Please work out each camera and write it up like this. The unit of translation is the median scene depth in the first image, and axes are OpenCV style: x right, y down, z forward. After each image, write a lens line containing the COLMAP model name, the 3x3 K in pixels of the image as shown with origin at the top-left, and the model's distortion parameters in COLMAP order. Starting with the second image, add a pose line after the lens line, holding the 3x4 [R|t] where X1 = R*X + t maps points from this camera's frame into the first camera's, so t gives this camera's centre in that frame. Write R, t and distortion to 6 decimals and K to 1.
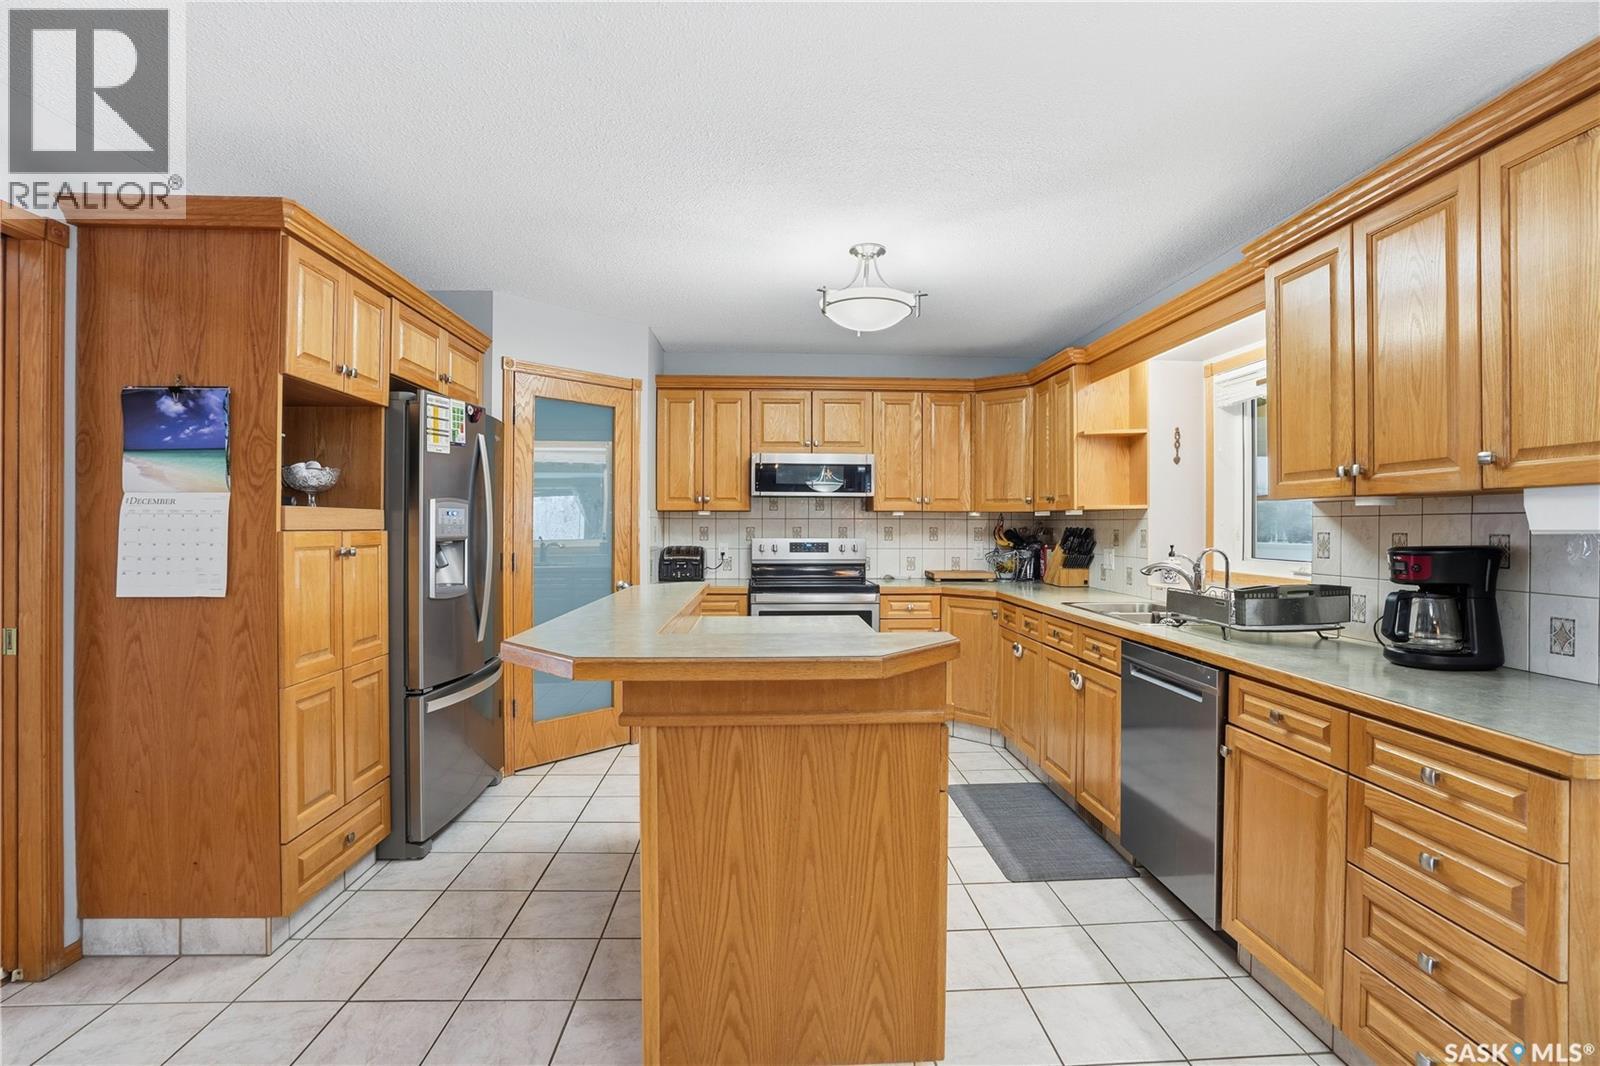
lens RADIAL K [[789.5, 0, 800.0], [0, 789.5, 533.0], [0, 0, 1]] dist [-0.044425, 0.012512]
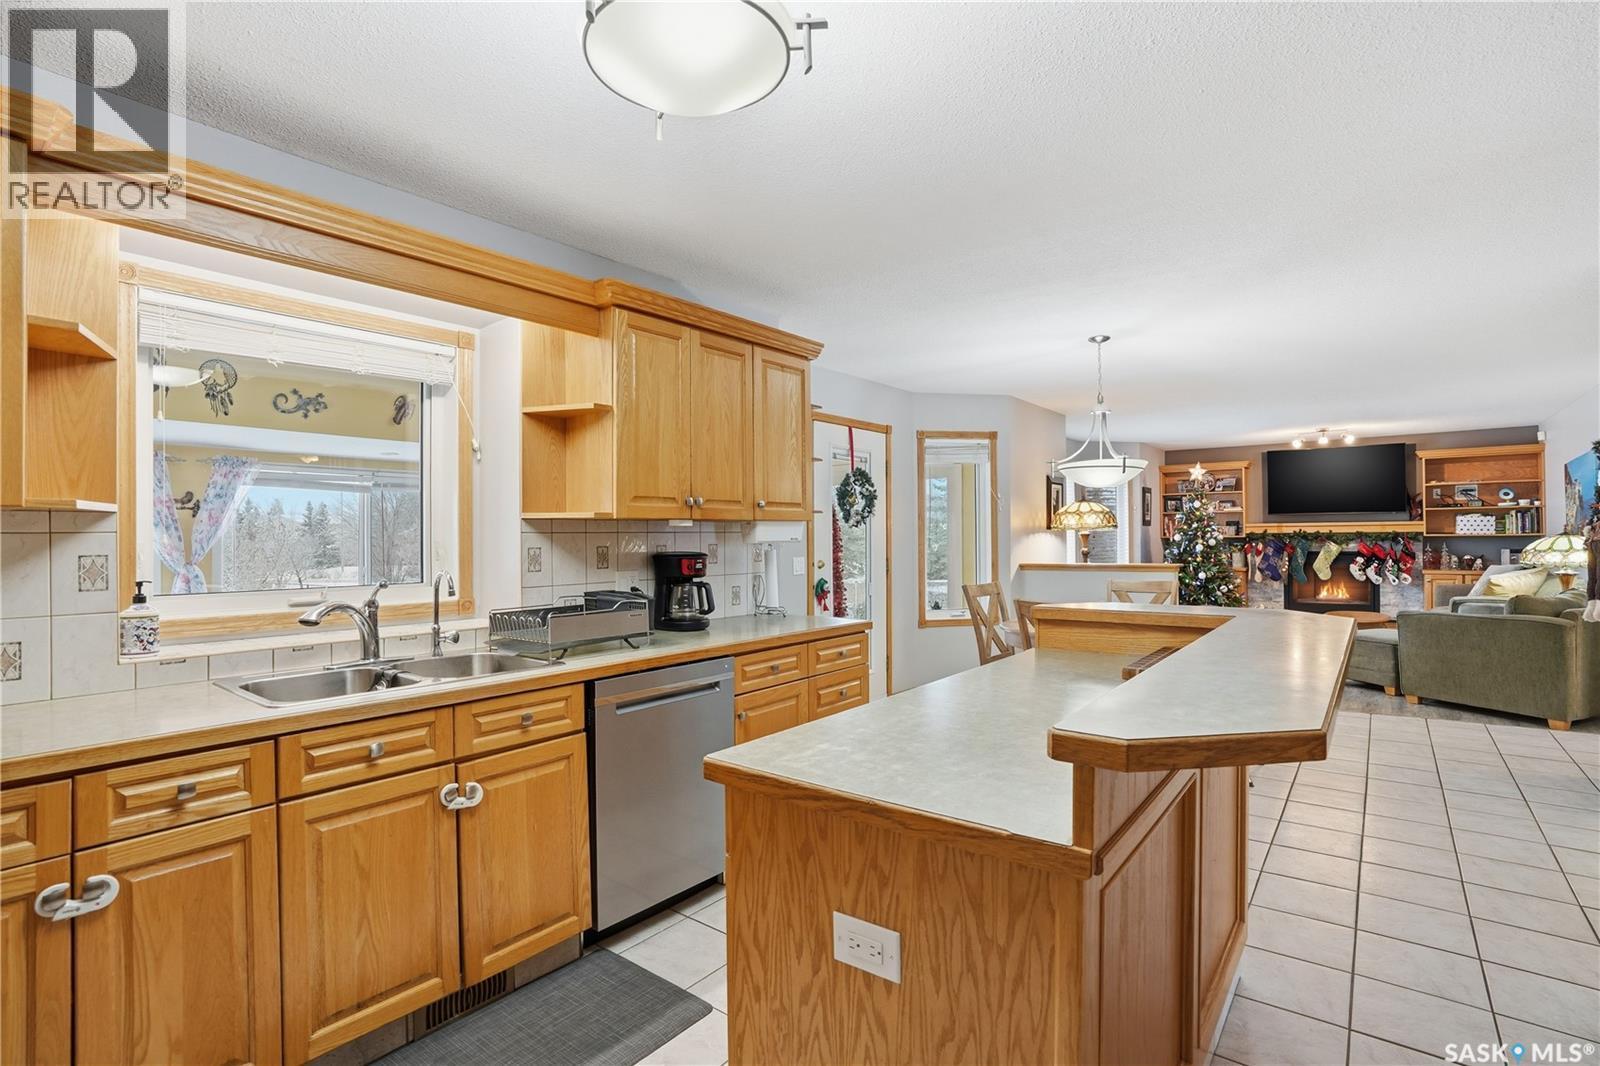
lens RADIAL K [[757.2, 0, 810.5], [0, 757.2, 536.9], [0, 0, 1]] dist [-0.037662, -0.000012]
pose [[-0.752191, 0.004992, 0.658926, -0.294476], [0.011670, 0.999915, 0.005746, -0.018589], [-0.658842, 0.012012, -0.752186, 1.525278]]
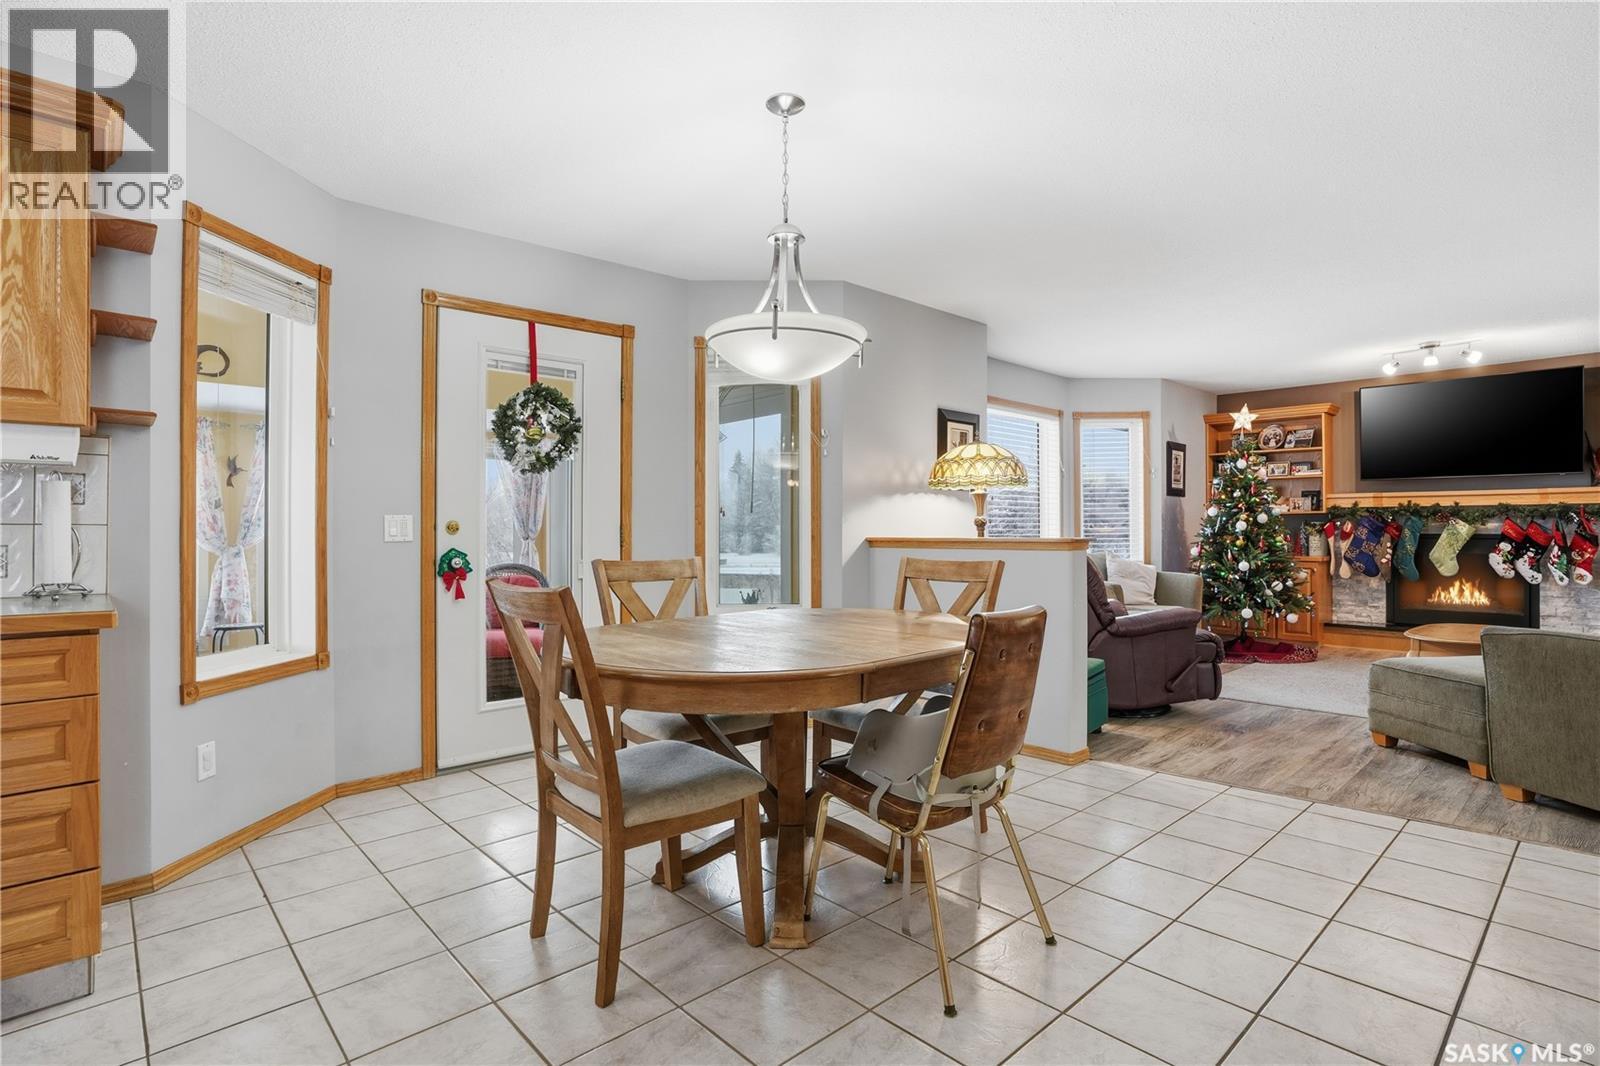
lens RADIAL K [[789.5, 0, 800.0], [0, 789.5, 533.0], [0, 0, 1]] dist [-0.044425, 0.012512]
pose [[-0.627757, -0.006208, 0.778384, -0.419255], [0.004209, 0.999927, 0.011369, 0.059189], [-0.778398, 0.010413, -0.627685, 0.426259]]
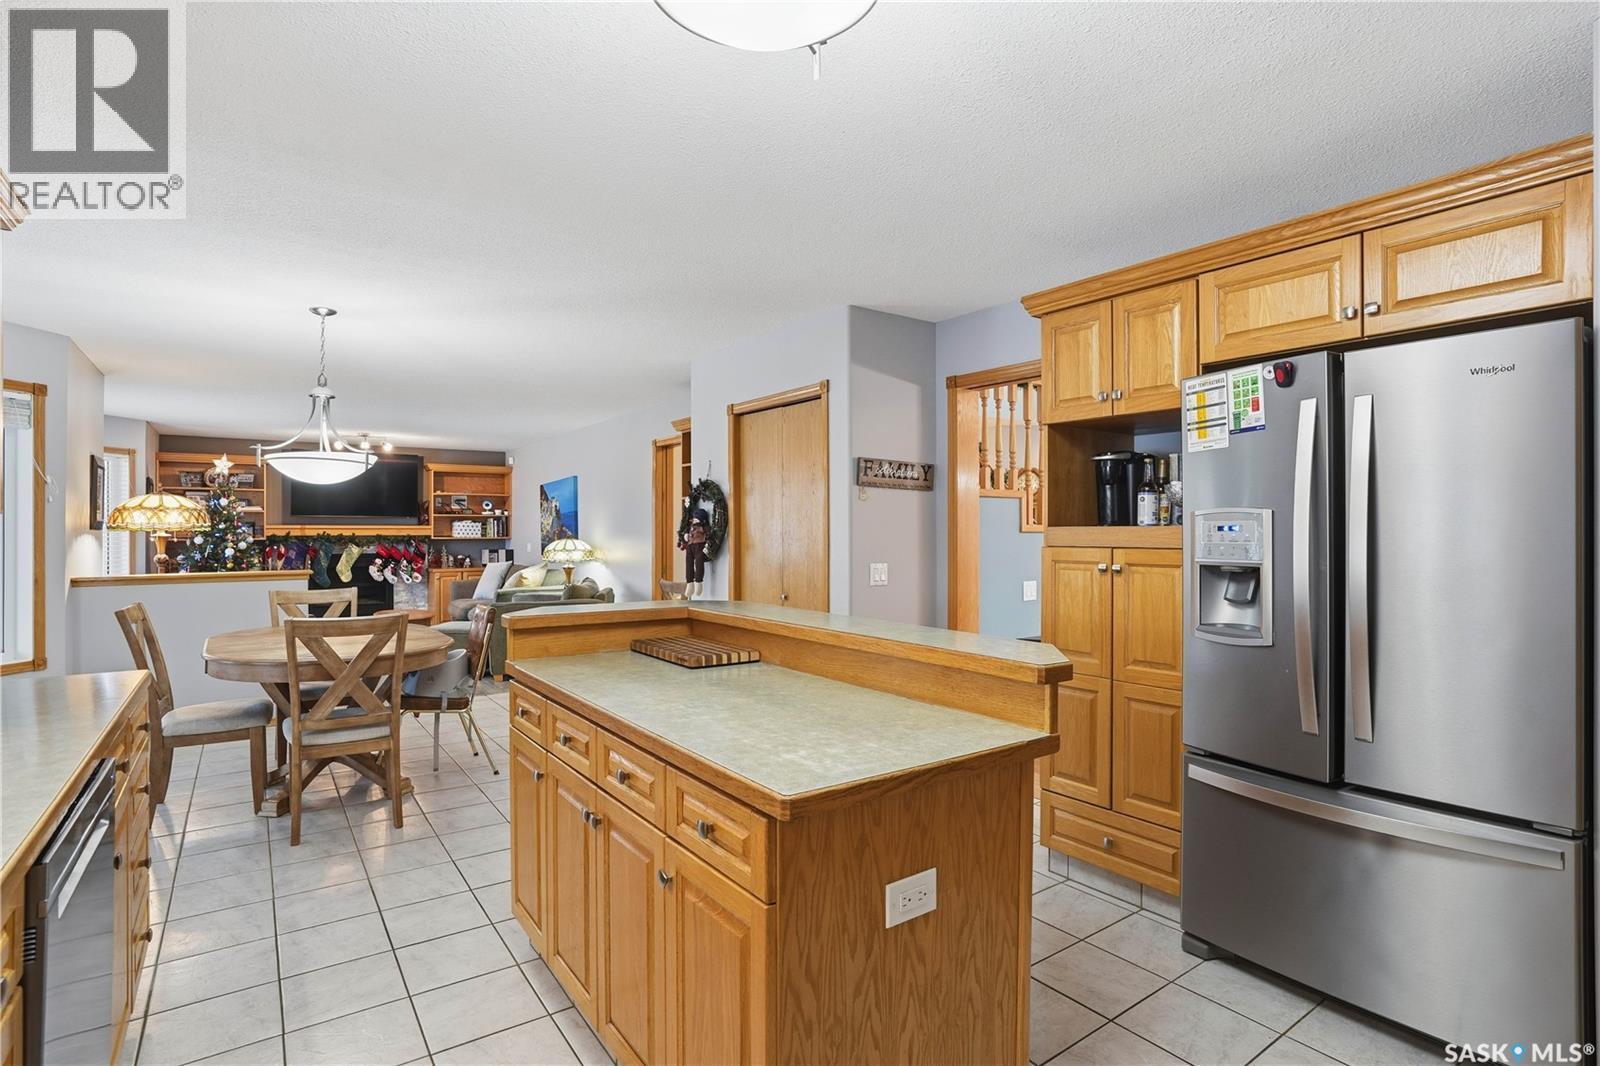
lens RADIAL K [[789.5, 0, 800.0], [0, 789.5, 533.0], [0, 0, 1]] dist [-0.044425, 0.012512]
pose [[-0.850675, -0.000379, -0.525691, 0.308488], [-0.003285, 0.999984, 0.004595, -0.026000], [0.525681, 0.005635, -0.850663, 1.587667]]
